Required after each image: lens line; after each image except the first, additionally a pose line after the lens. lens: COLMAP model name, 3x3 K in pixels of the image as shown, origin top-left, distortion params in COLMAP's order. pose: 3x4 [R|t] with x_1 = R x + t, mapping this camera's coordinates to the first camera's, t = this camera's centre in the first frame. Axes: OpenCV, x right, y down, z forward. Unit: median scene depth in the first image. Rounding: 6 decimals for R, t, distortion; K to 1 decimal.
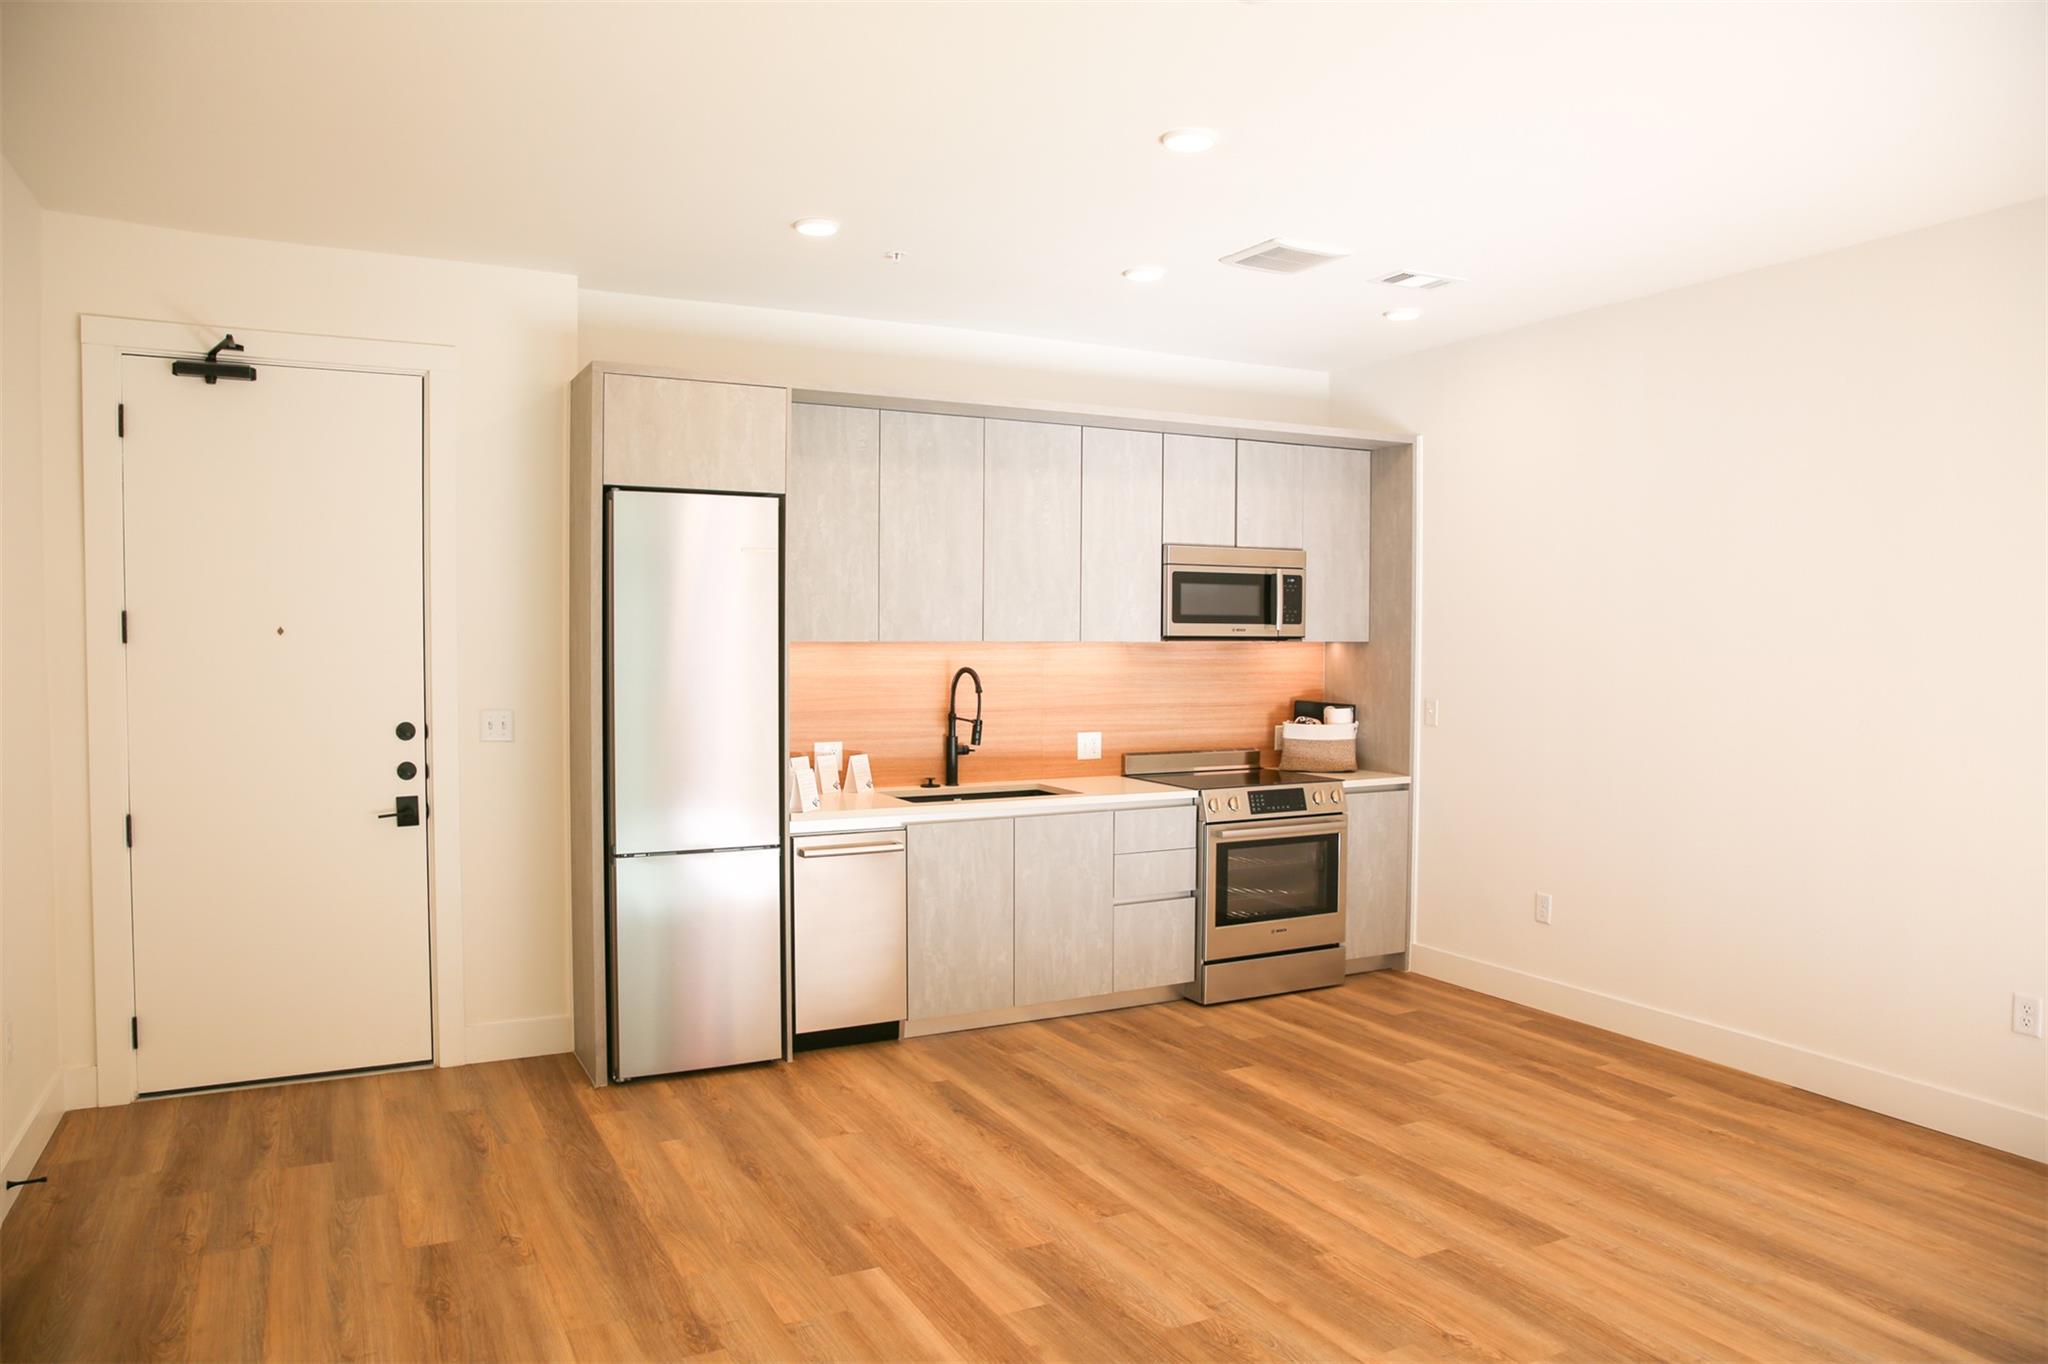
lens RADIAL K [[1399.2, 0, 1024.0], [0, 1399.2, 682.0], [0, 0, 1]] dist [-0.111033, 0.092672]
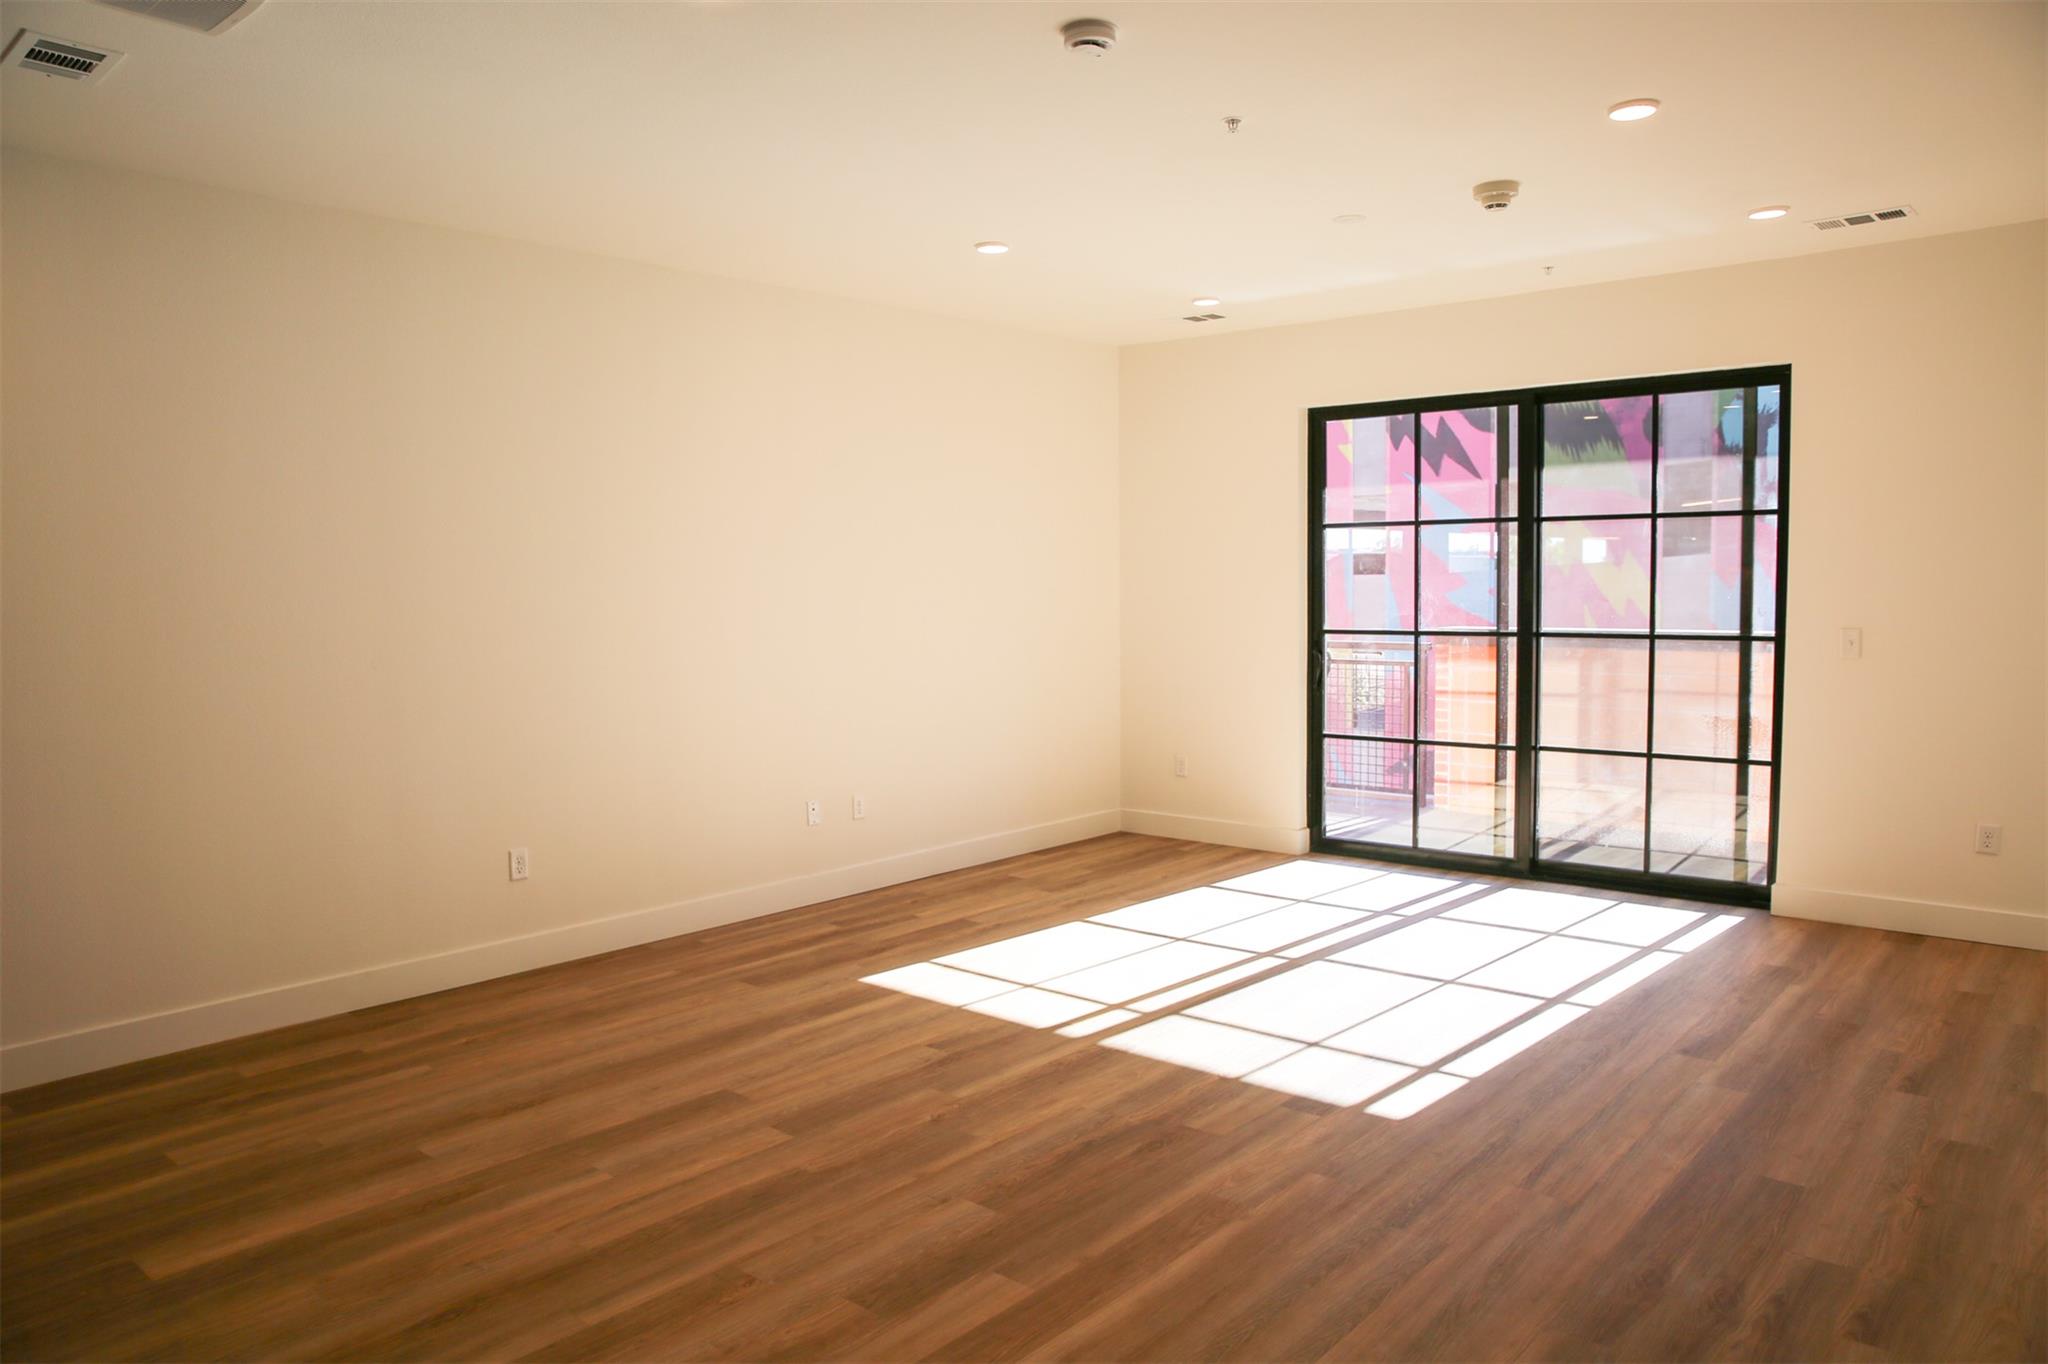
lens RADIAL K [[1399.2, 0, 1024.0], [0, 1399.2, 682.0], [0, 0, 1]] dist [-0.111033, 0.092672]
pose [[-0.376281, -0.065451, 0.924191, -0.474405], [0.041981, 0.995273, 0.087577, -0.018748], [-0.925554, 0.071752, -0.371755, 0.736898]]
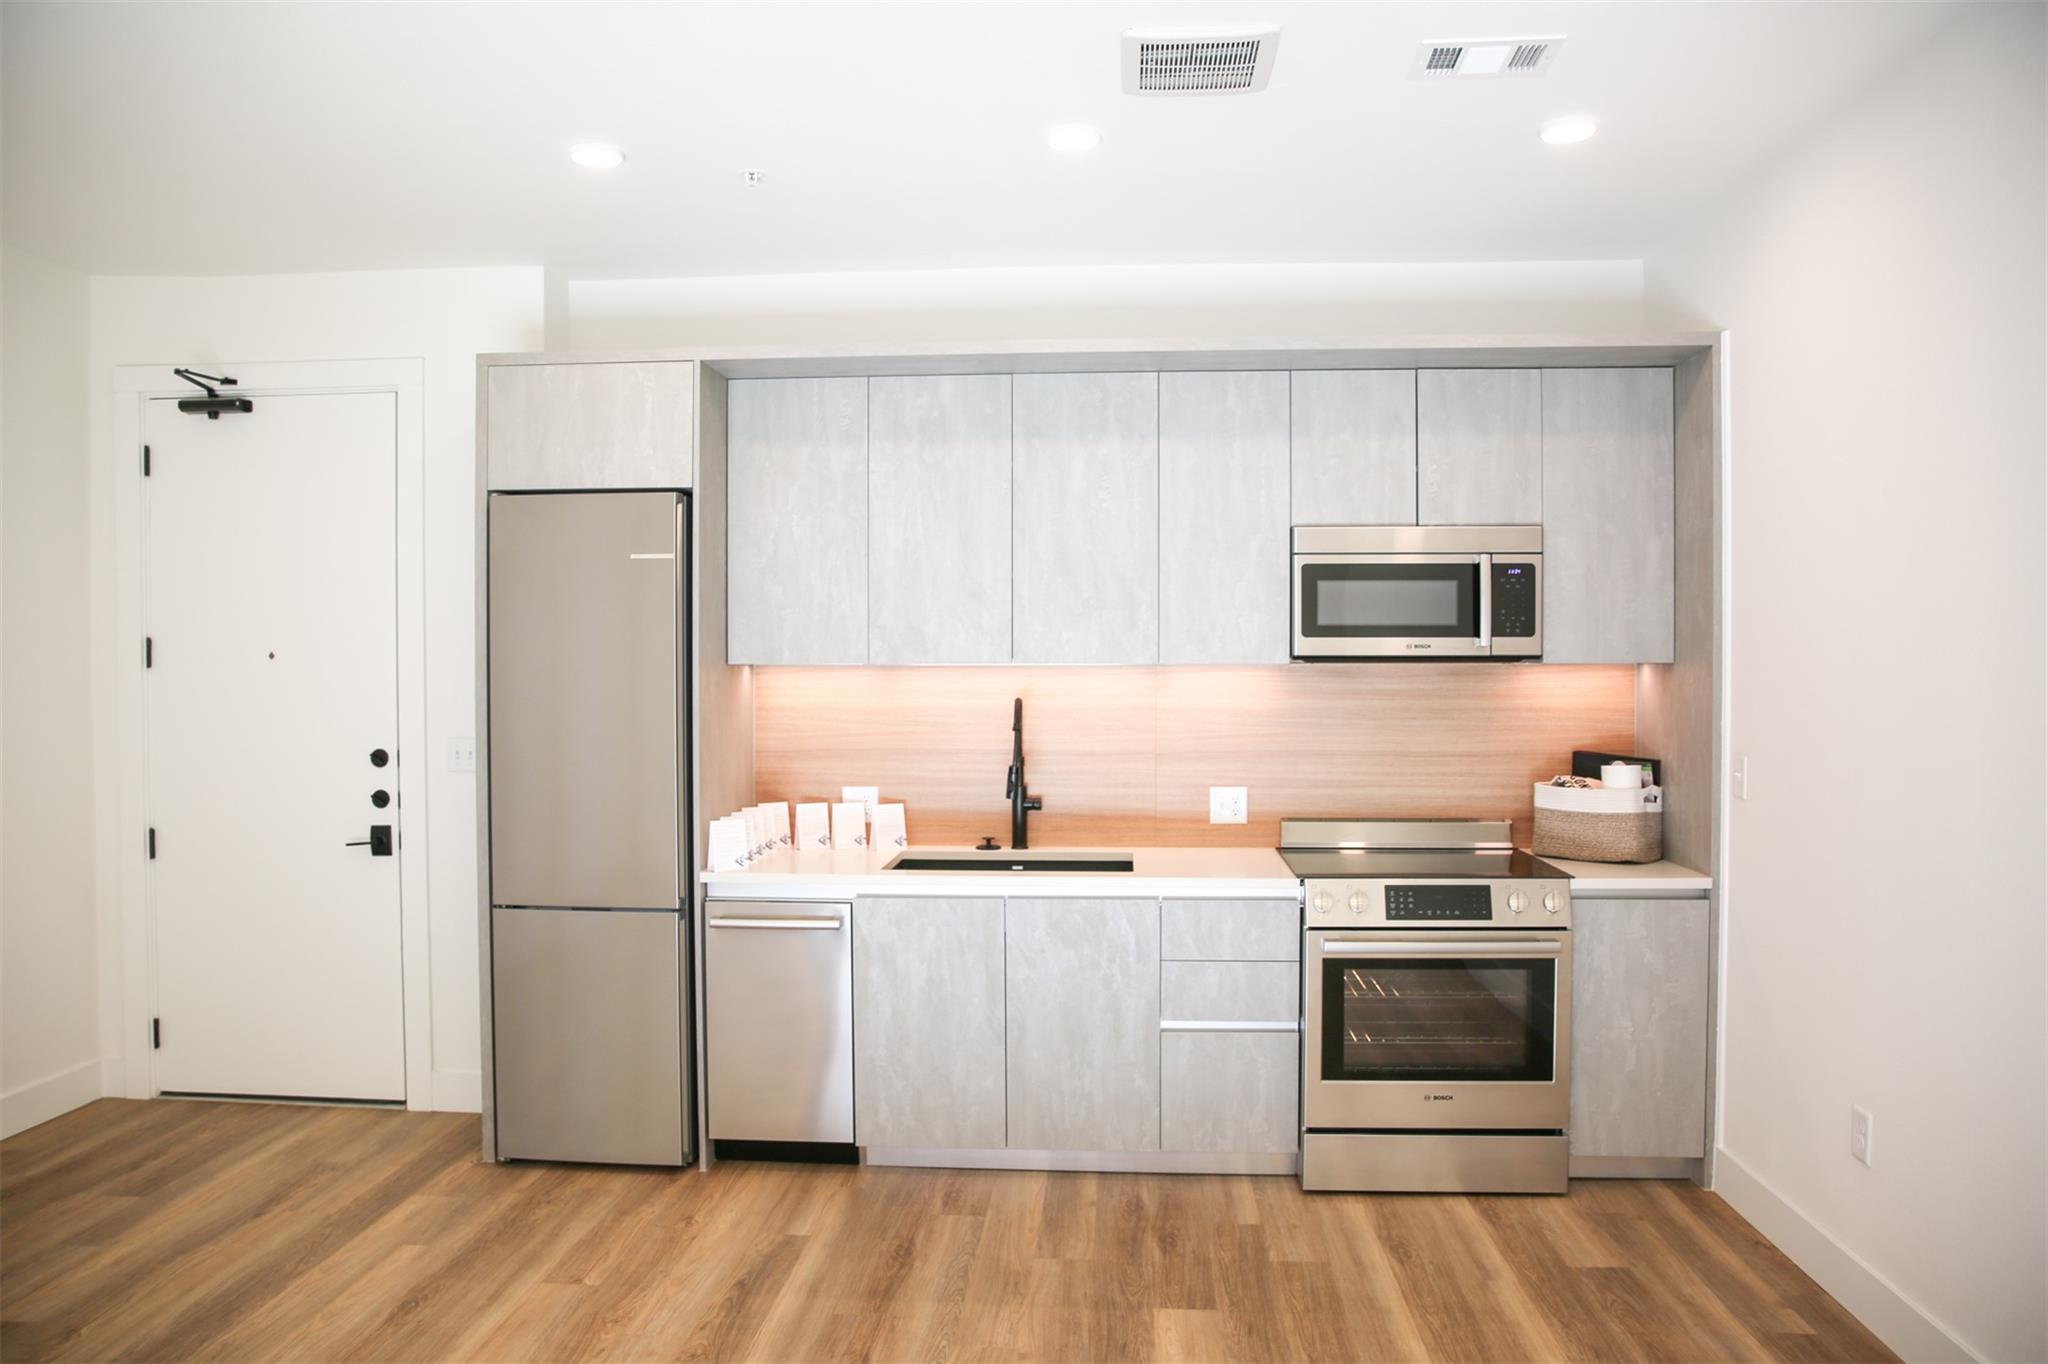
lens RADIAL K [[1399.2, 0, 1024.0], [0, 1399.2, 682.0], [0, 0, 1]] dist [-0.111033, 0.092672]
pose [[0.850526, 0.002147, -0.525928, 0.384201], [-0.013118, 0.999767, -0.017134, -0.006204], [0.525769, 0.021472, 0.850356, 0.355020]]
